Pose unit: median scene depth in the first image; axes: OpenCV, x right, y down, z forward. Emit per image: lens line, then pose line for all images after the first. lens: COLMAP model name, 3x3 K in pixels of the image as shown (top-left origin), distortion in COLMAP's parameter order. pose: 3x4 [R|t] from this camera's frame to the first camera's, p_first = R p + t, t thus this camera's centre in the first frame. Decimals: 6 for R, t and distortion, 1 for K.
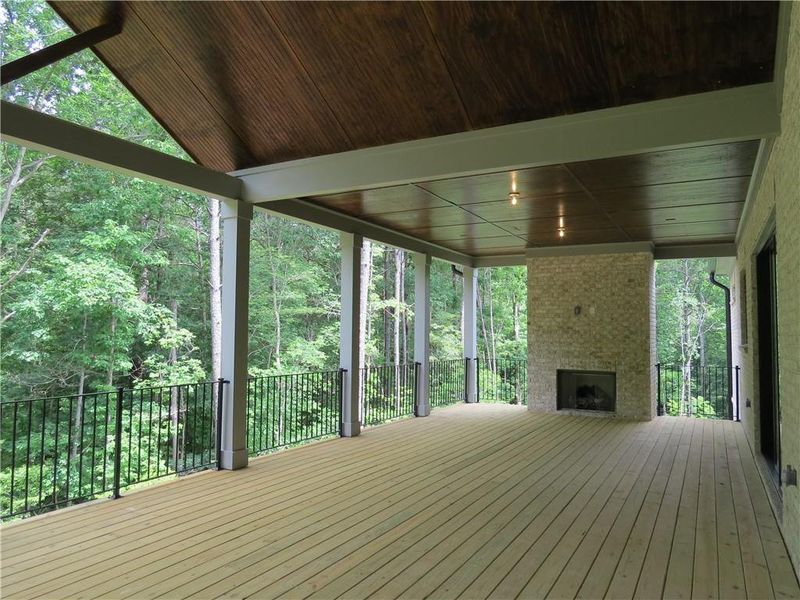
lens RADIAL K [[573.3, 0, 400.0], [0, 573.3, 300.0], [0, 0, 1]] dist [-0.013759, -0.000232]
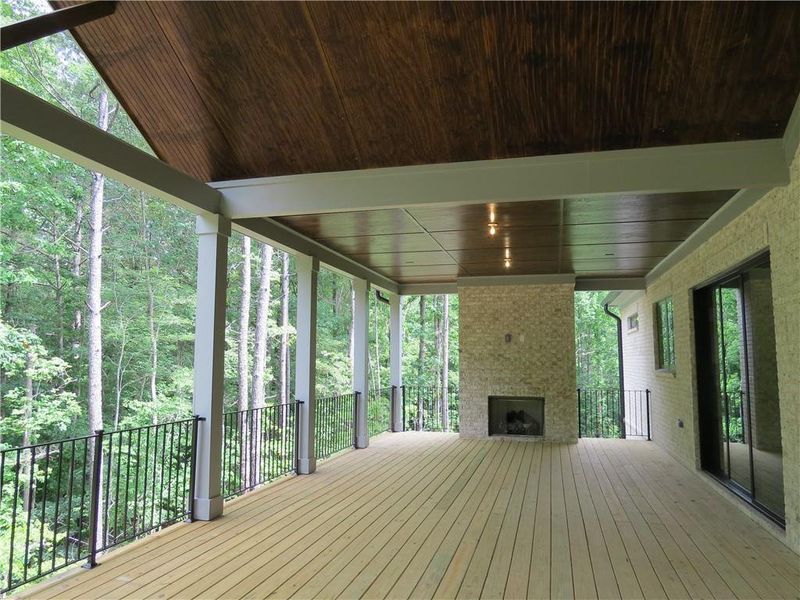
lens RADIAL K [[573.3, 0, 400.0], [0, 573.3, 300.0], [0, 0, 1]] dist [-0.013759, -0.000232]
pose [[0.969342, 0.019776, 0.244918, -0.142187], [-0.008448, 0.998849, -0.047219, -0.000610], [-0.245570, 0.043703, 0.968393, 0.042097]]
